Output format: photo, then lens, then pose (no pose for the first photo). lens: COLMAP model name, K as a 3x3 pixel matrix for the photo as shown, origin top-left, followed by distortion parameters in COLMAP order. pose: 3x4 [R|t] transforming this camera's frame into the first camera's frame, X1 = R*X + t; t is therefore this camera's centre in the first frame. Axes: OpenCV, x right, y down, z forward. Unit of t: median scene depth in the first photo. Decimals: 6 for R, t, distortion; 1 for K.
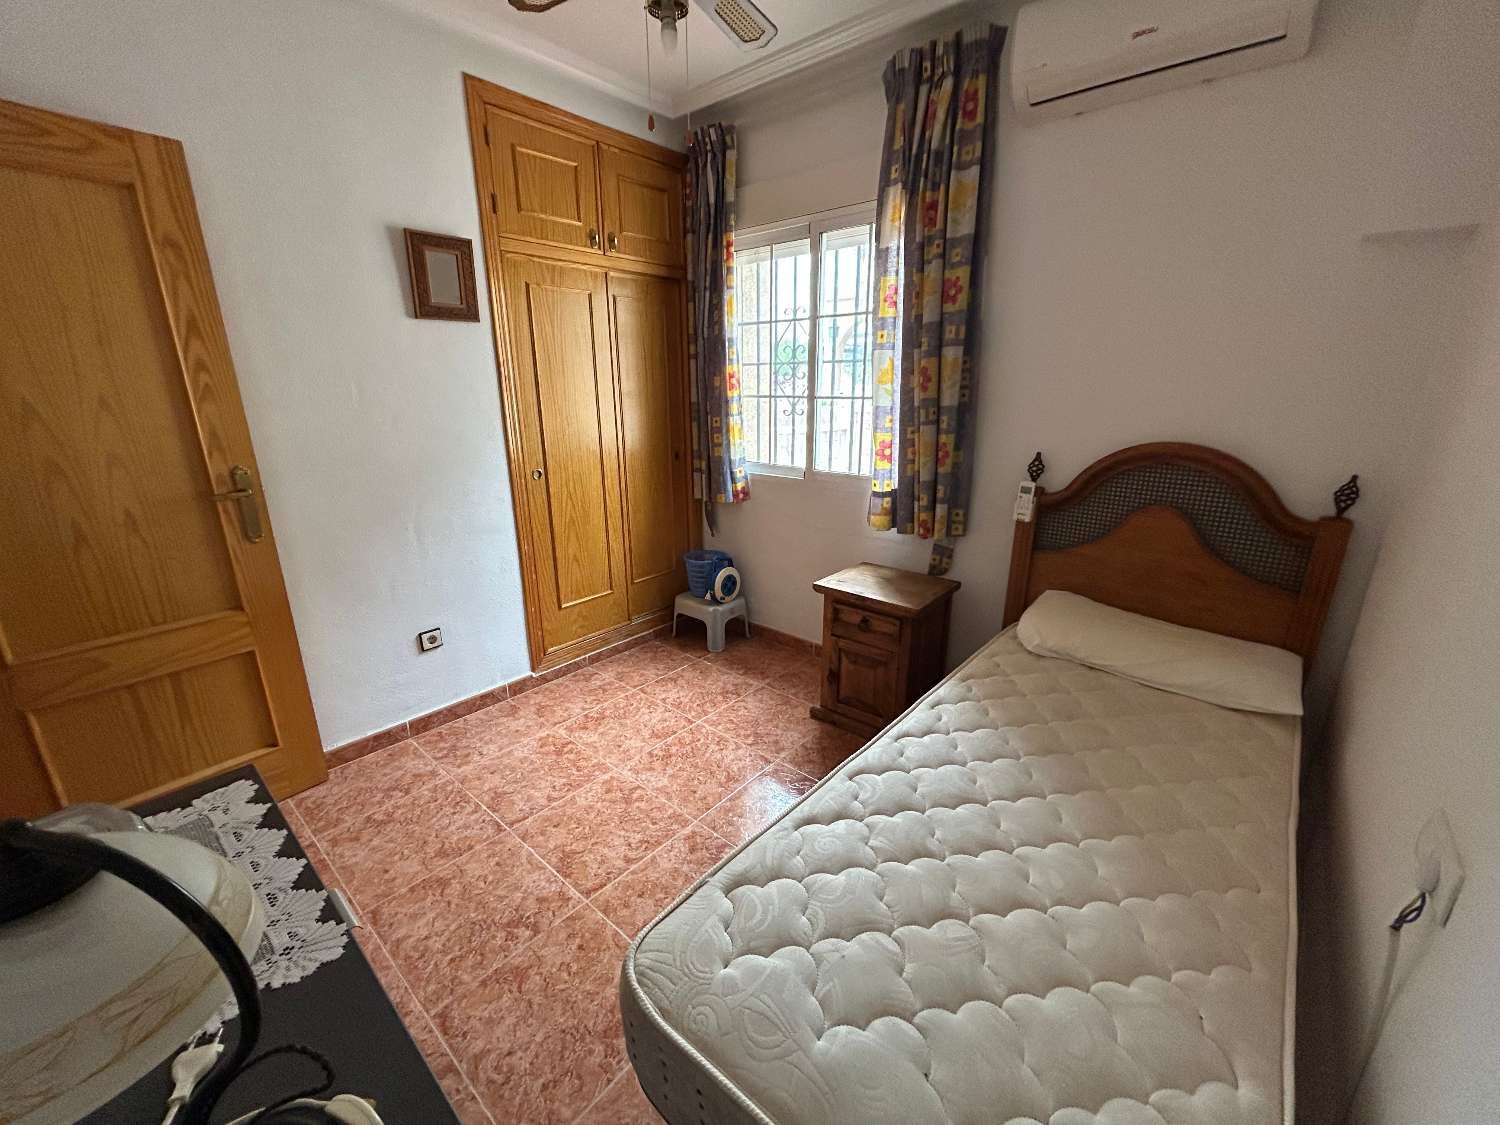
lens RADIAL K [[615.2, 0, 746.6], [0, 615.2, 531.8], [0, 0, 1]] dist [-0.001775, 0.000293]
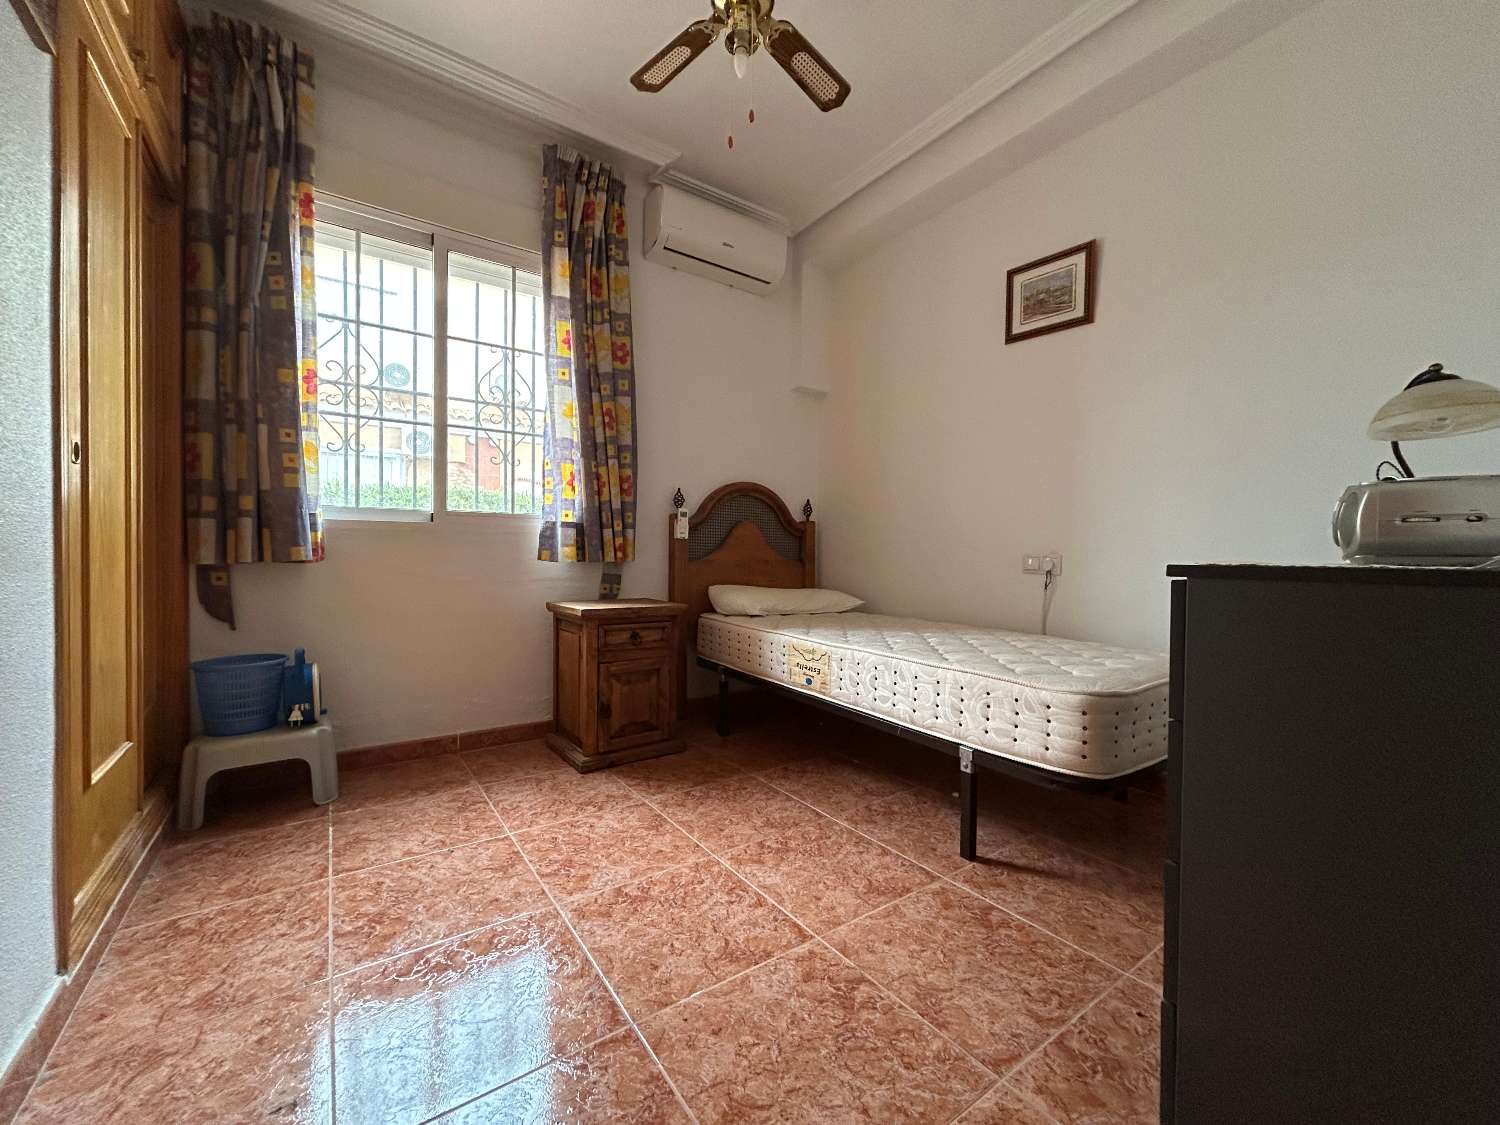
lens RADIAL K [[615.2, 0, 746.6], [0, 615.2, 531.8], [0, 0, 1]] dist [-0.001775, 0.000293]
pose [[0.226738, 0.046091, 0.972865, -0.716421], [0.223059, 0.969873, -0.097936, 0.115234], [-0.948069, 0.239212, 0.209626, 0.551631]]
